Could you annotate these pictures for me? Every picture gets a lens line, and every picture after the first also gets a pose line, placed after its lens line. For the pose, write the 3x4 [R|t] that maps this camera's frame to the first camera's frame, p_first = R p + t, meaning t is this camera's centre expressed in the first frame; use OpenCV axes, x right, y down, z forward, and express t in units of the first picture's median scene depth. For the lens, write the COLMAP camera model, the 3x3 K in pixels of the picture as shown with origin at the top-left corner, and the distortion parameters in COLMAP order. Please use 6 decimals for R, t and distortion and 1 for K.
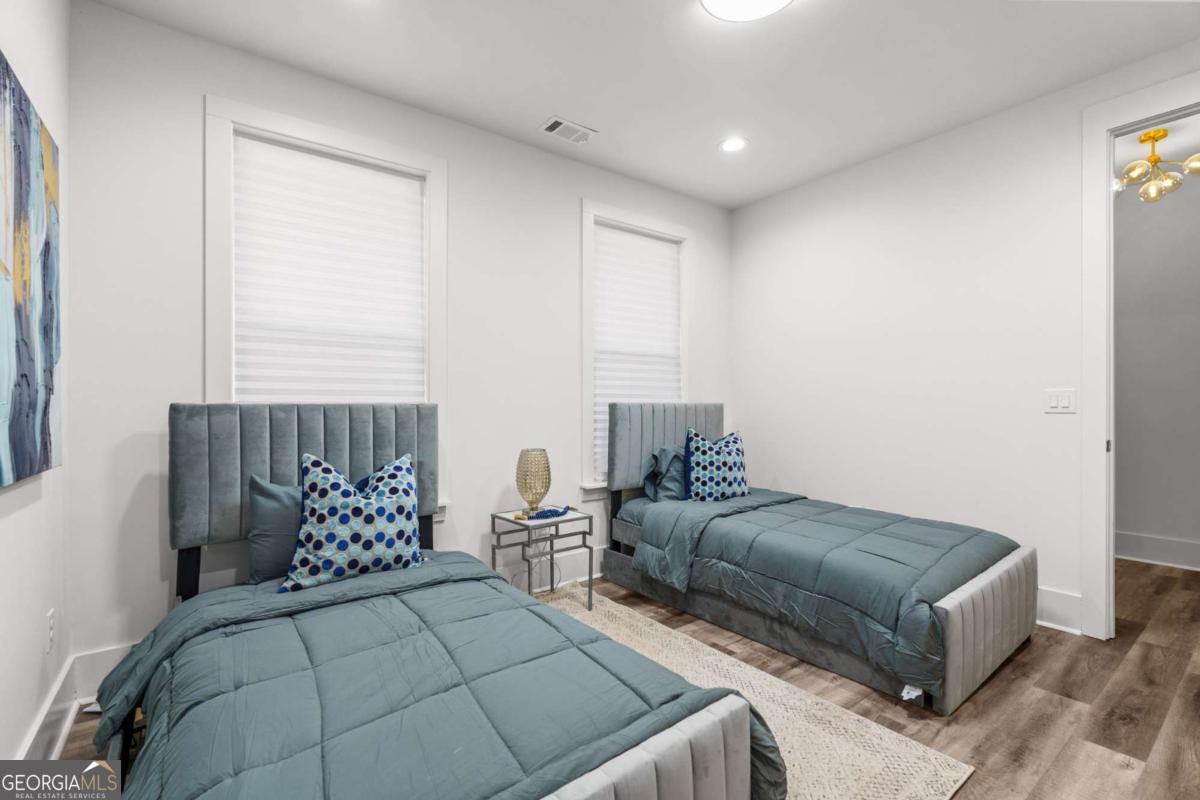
lens RADIAL K [[537.0, 0, 600.0], [0, 537.0, 400.0], [0, 0, 1]] dist [0.000830, 0.000213]
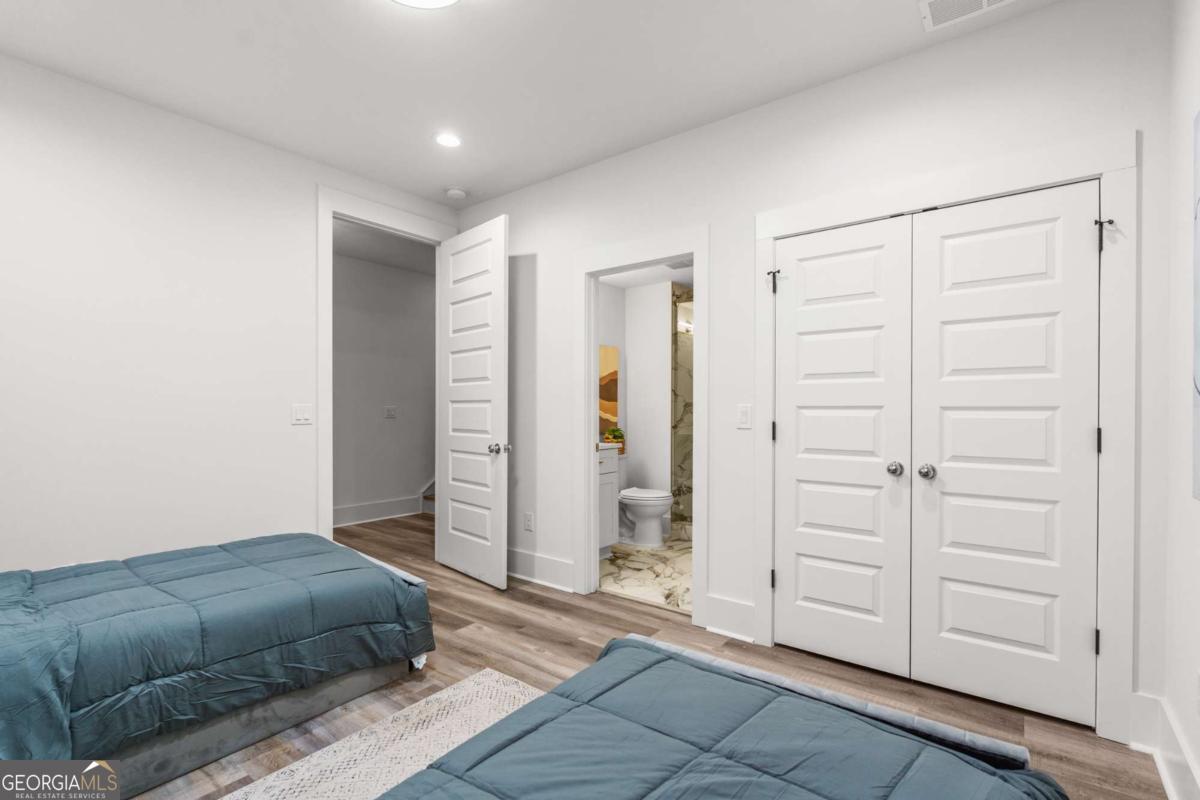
lens RADIAL K [[549.8, 0, 599.7], [0, 549.8, 410.1], [0, 0, 1]] dist [-0.000932, -0.000234]
pose [[-0.252968, -0.002236, 0.967472, -0.555164], [-0.005314, 0.999985, 0.000922, -0.013784], [-0.967460, -0.004907, -0.252976, 0.728101]]
